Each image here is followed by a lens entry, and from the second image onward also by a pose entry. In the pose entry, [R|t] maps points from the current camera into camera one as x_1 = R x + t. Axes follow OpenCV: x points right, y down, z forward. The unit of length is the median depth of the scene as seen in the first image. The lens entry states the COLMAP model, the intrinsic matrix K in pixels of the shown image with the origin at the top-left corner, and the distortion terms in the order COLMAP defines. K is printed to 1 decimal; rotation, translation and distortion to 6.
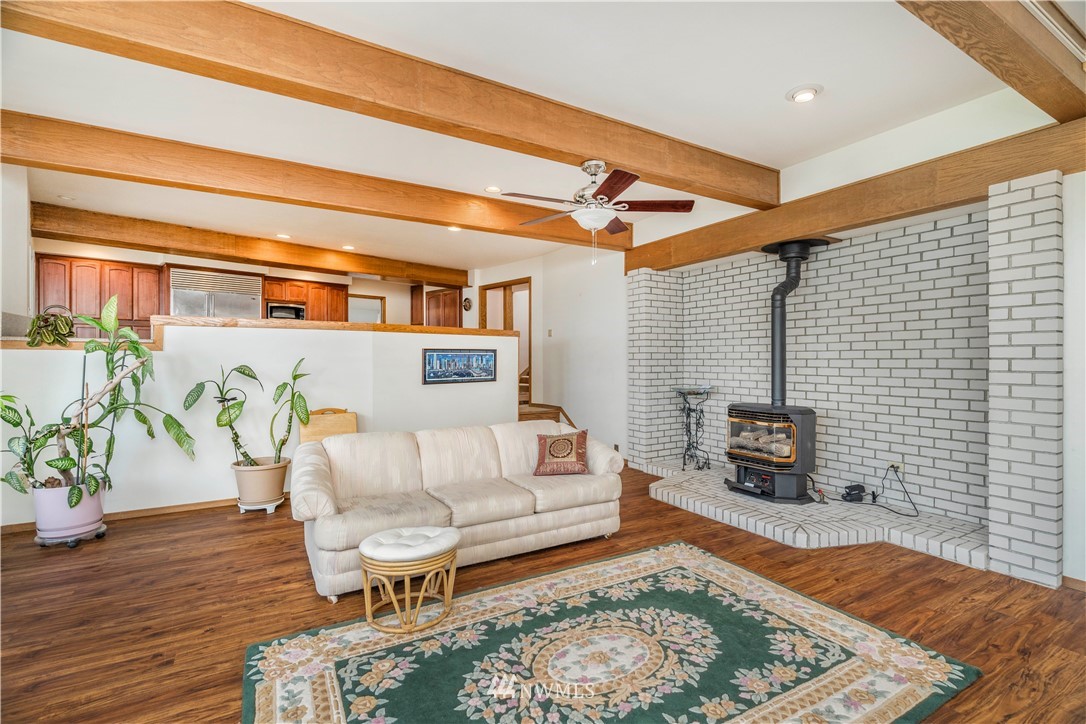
lens RADIAL K [[499.8, 0, 543.0], [0, 499.8, 362.0], [0, 0, 1]] dist [-0.001805, -0.000166]
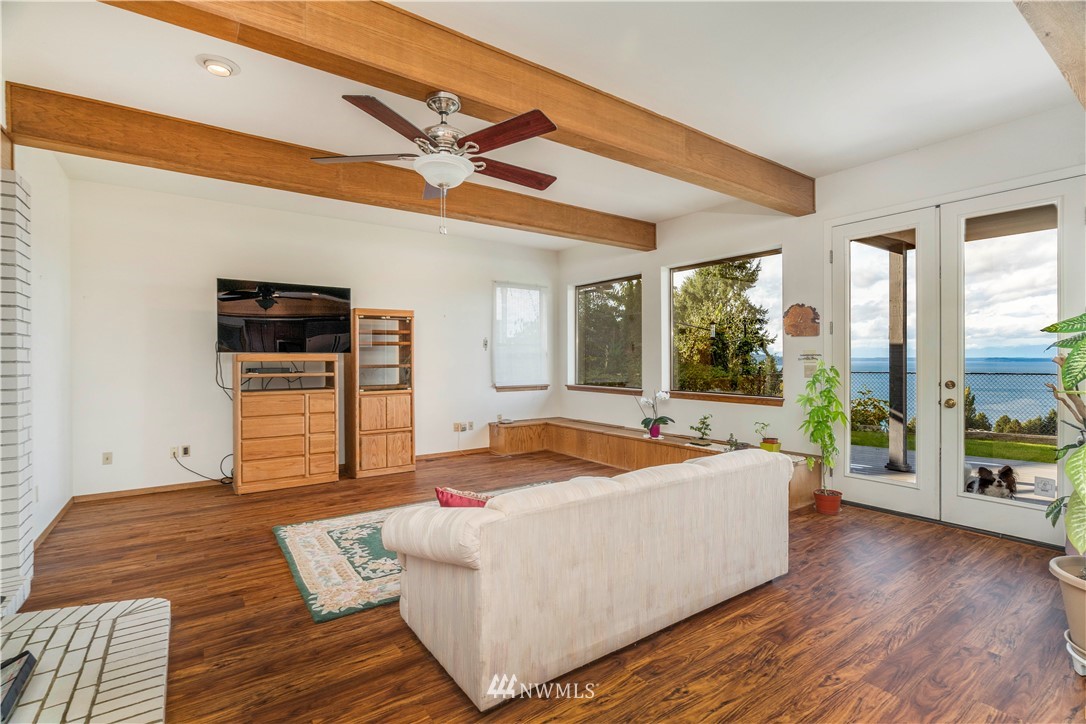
lens RADIAL K [[499.8, 0, 543.0], [0, 499.8, 362.0], [0, 0, 1]] dist [-0.001805, -0.000166]
pose [[-0.995330, 0.004768, -0.096411, 0.033897], [0.004190, 0.999972, 0.006198, -0.008388], [0.096438, 0.005765, -0.995322, 2.151975]]
